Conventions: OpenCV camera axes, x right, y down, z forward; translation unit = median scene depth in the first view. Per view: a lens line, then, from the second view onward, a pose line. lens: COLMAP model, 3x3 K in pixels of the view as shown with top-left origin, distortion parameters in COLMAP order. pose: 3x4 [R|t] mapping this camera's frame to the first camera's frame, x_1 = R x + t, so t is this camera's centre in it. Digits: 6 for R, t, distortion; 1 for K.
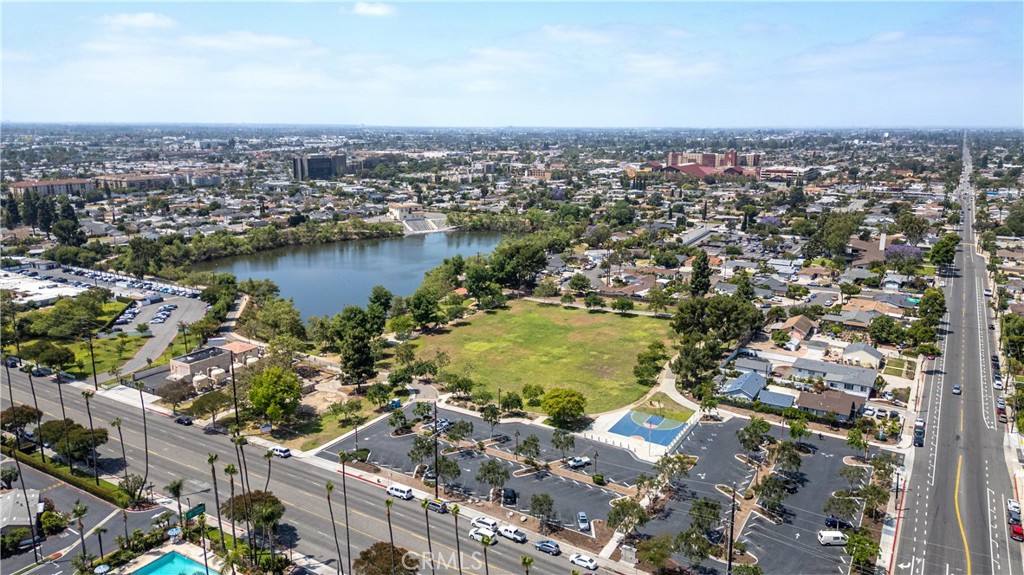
lens RADIAL K [[711.6, 0, 516.1], [0, 711.6, 281.6], [0, 0, 1]] dist [0.062222, -0.055278]
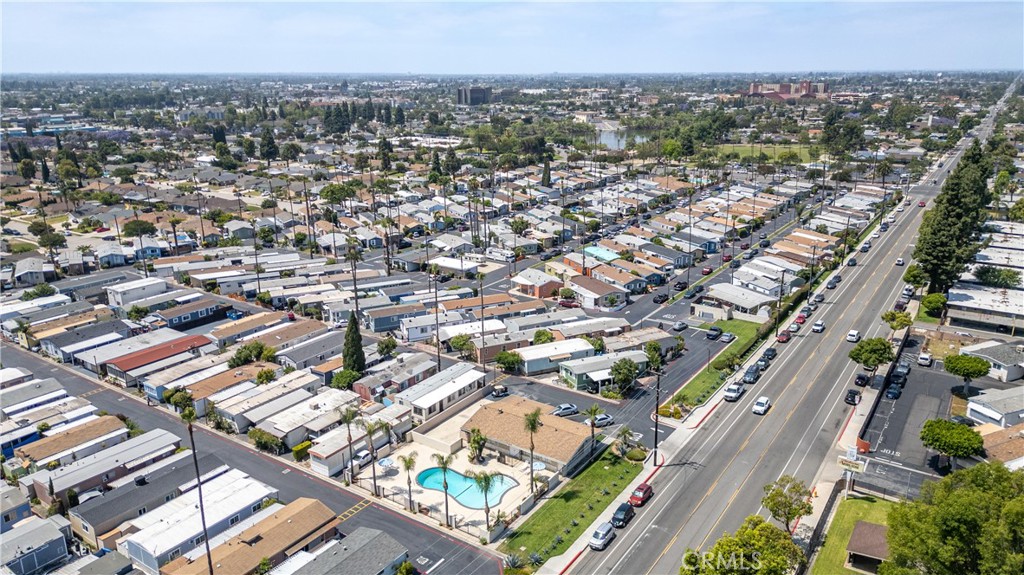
lens RADIAL K [[711.6, 0, 516.1], [0, 711.6, 281.6], [0, 0, 1]] dist [0.062222, -0.055278]
pose [[0.998782, 0.004953, -0.049099, -0.115726], [-0.001676, 0.997781, 0.066566, 0.069968], [0.049320, -0.066403, 0.996573, -0.236014]]
